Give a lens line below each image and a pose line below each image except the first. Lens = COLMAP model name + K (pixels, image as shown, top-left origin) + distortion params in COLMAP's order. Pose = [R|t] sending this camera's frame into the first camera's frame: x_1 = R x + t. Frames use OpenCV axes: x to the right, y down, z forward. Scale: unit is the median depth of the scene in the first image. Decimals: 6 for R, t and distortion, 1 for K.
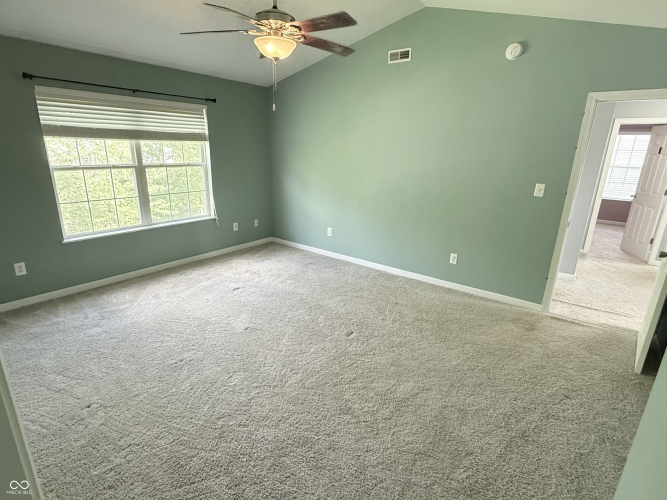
lens RADIAL K [[350.0, 0, 333.5], [0, 350.0, 250.0], [0, 0, 1]] dist [-0.026871, 0.027150]
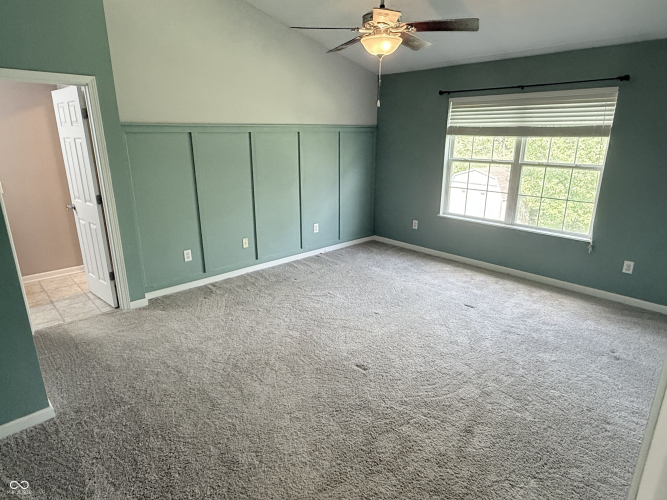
lens RADIAL K [[400.2, 0, 333.5], [0, 400.2, 250.0], [0, 0, 1]] dist [0.023092, -0.000250]
pose [[-0.156540, 0.259929, -0.952855, 0.676180], [-0.290648, 0.909907, 0.295963, -0.209168], [0.943938, 0.323275, -0.066889, 0.684764]]
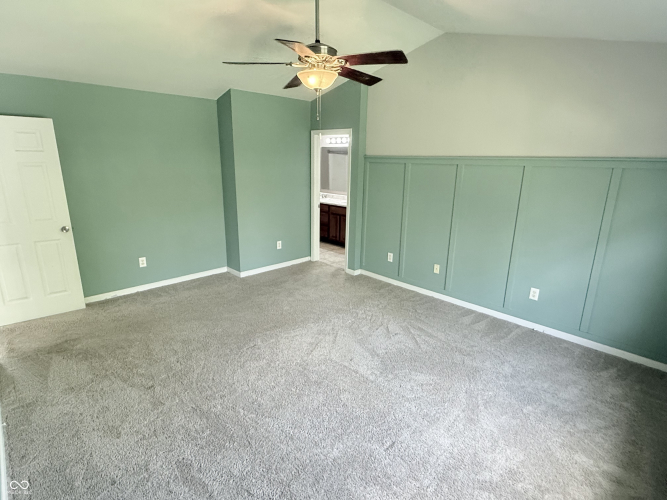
lens RADIAL K [[350.0, 0, 333.5], [0, 350.0, 250.0], [0, 0, 1]] dist [-0.026871, 0.027150]
pose [[-0.989225, -0.076846, 0.124612, -0.237965], [-0.000498, 0.852927, 0.522030, -0.413093], [-0.146401, 0.516344, -0.843775, 1.279442]]
